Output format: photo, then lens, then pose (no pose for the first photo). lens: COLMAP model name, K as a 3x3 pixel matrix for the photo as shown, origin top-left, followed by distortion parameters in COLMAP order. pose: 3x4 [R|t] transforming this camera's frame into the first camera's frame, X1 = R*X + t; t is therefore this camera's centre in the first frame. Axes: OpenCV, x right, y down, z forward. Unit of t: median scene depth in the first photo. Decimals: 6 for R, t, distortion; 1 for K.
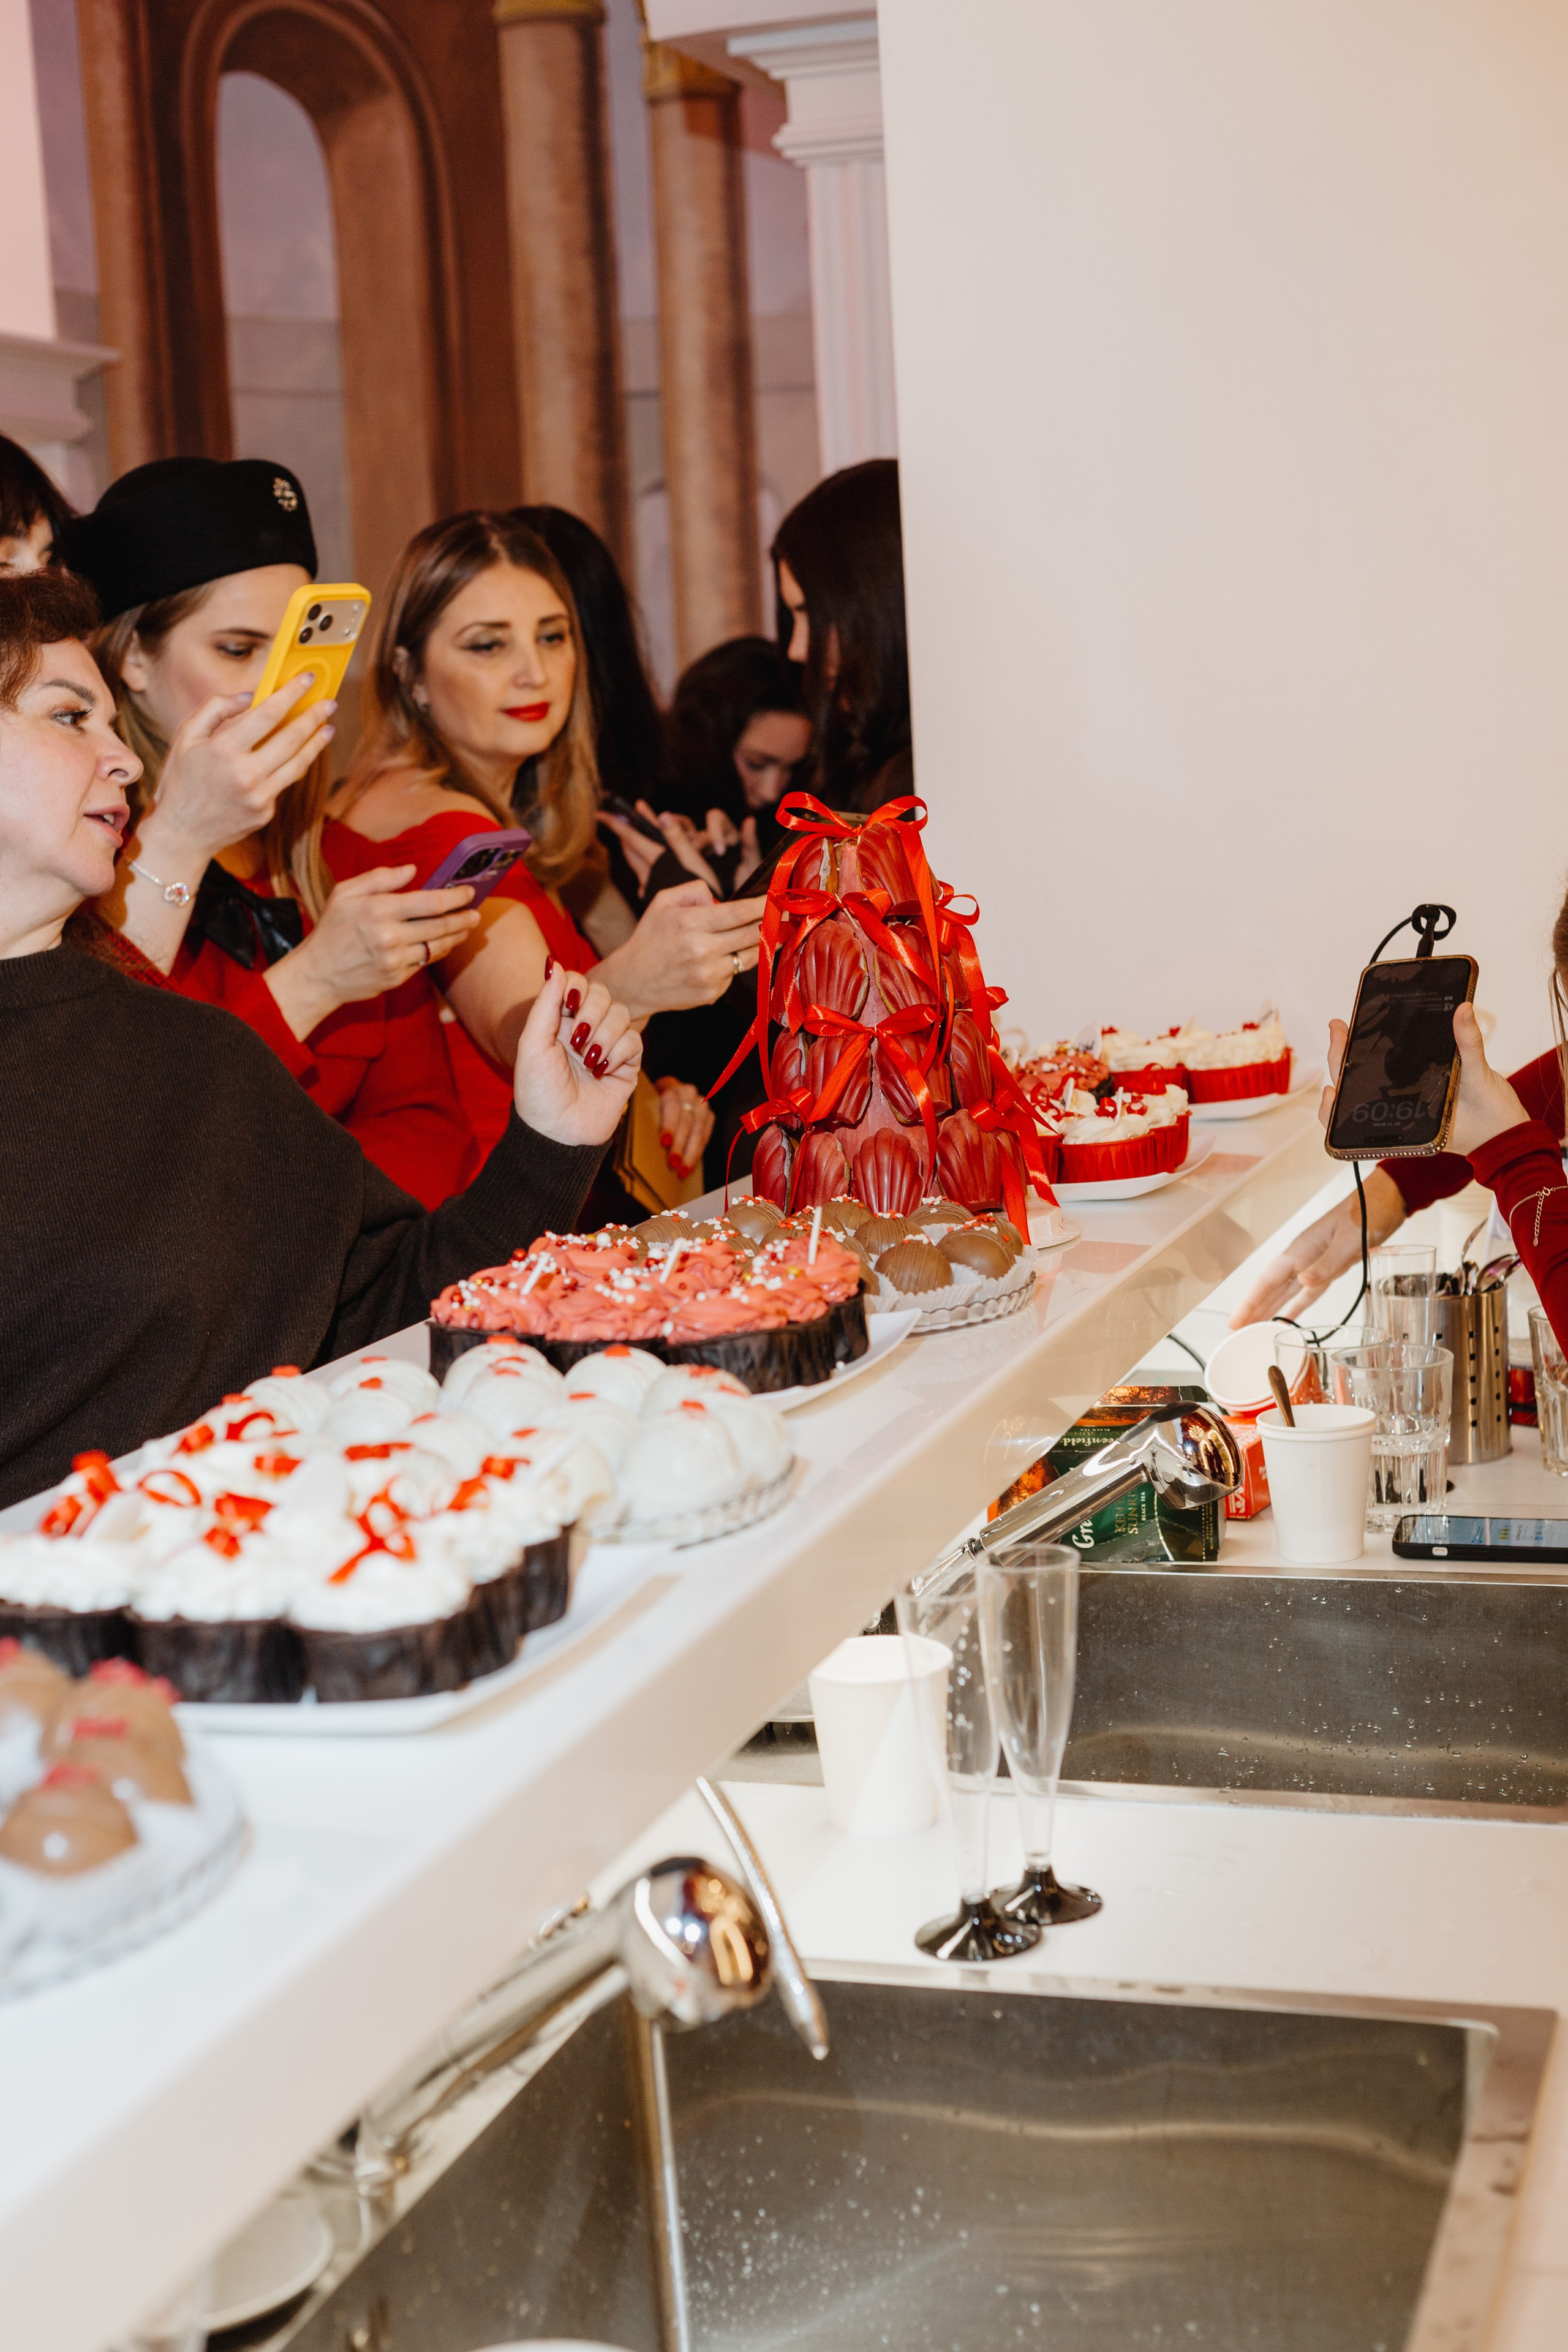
lens RADIAL K [[3288.2, 0, 721.4], [0, 3288.2, 1193.6], [0, 0, 1]] dist [0.002383, -0.082311]
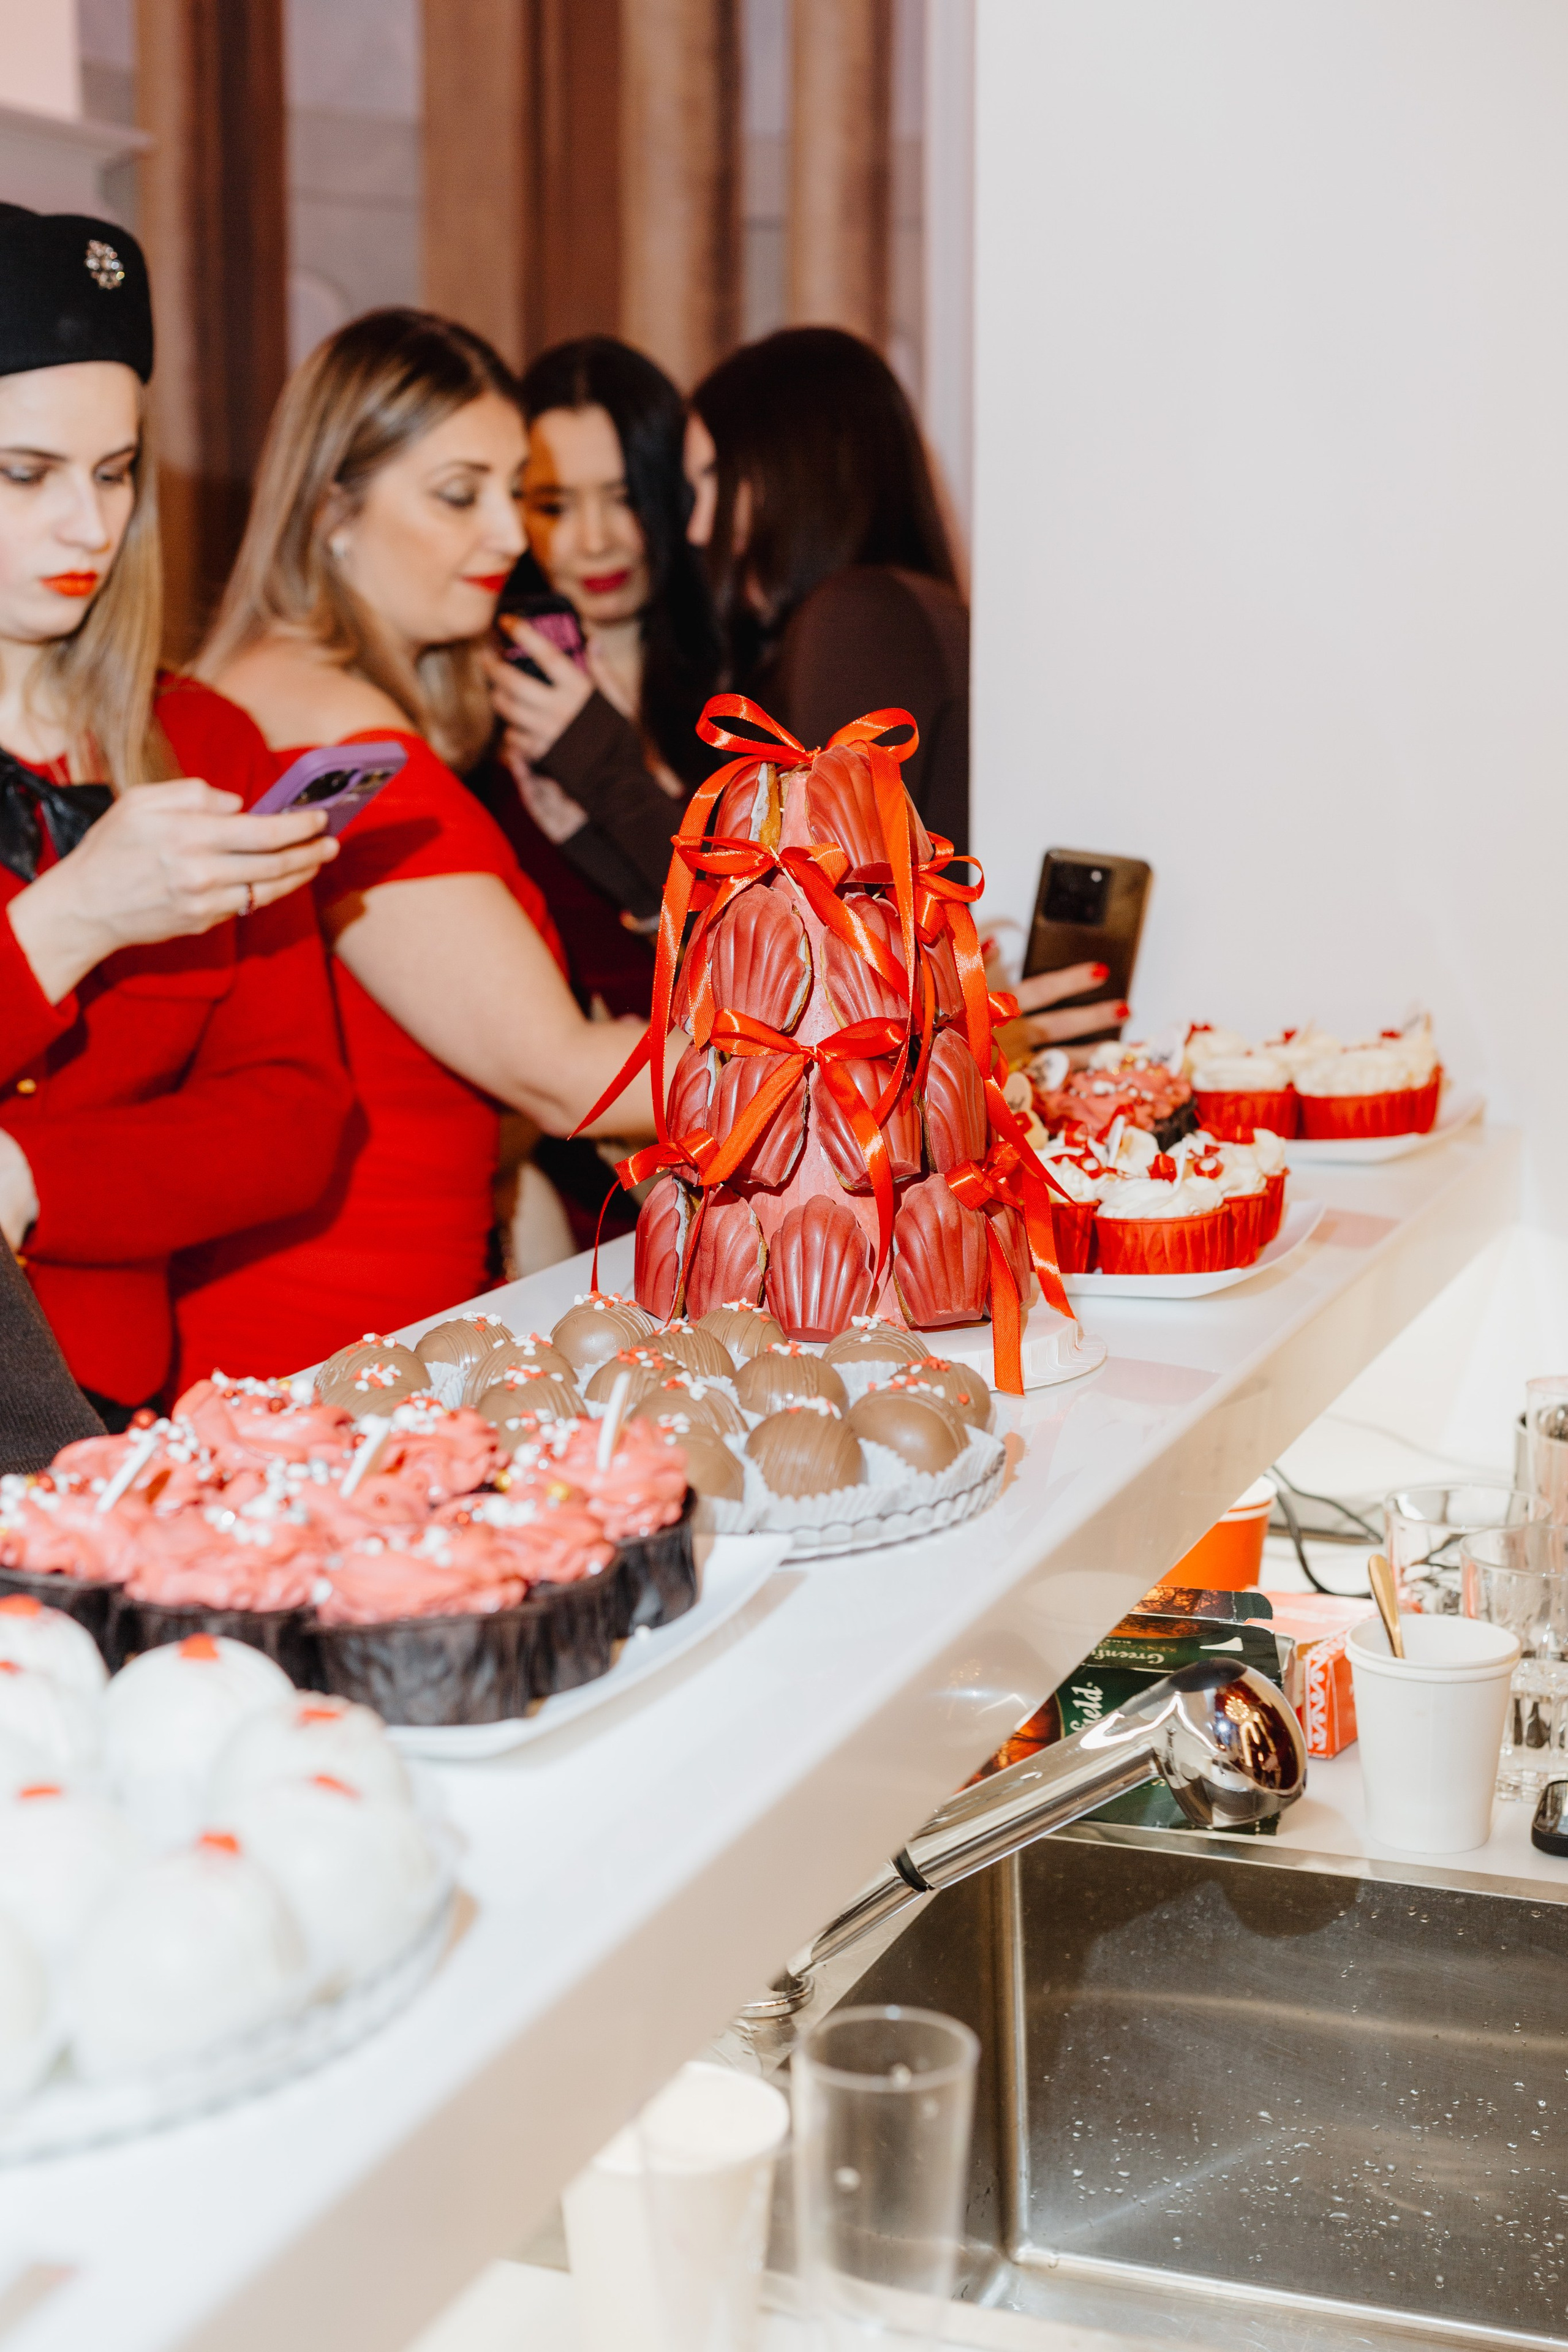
lens RADIAL K [[3301.7, 0, 784.0], [0, 3301.7, 1176.0], [0, 0, 1]] dist [0.012156, -0.052376]
pose [[0.997839, 0.058239, -0.030413, 0.061737], [-0.057362, 0.997934, 0.028945, -0.042655], [0.032036, -0.027138, 0.999118, 0.311273]]
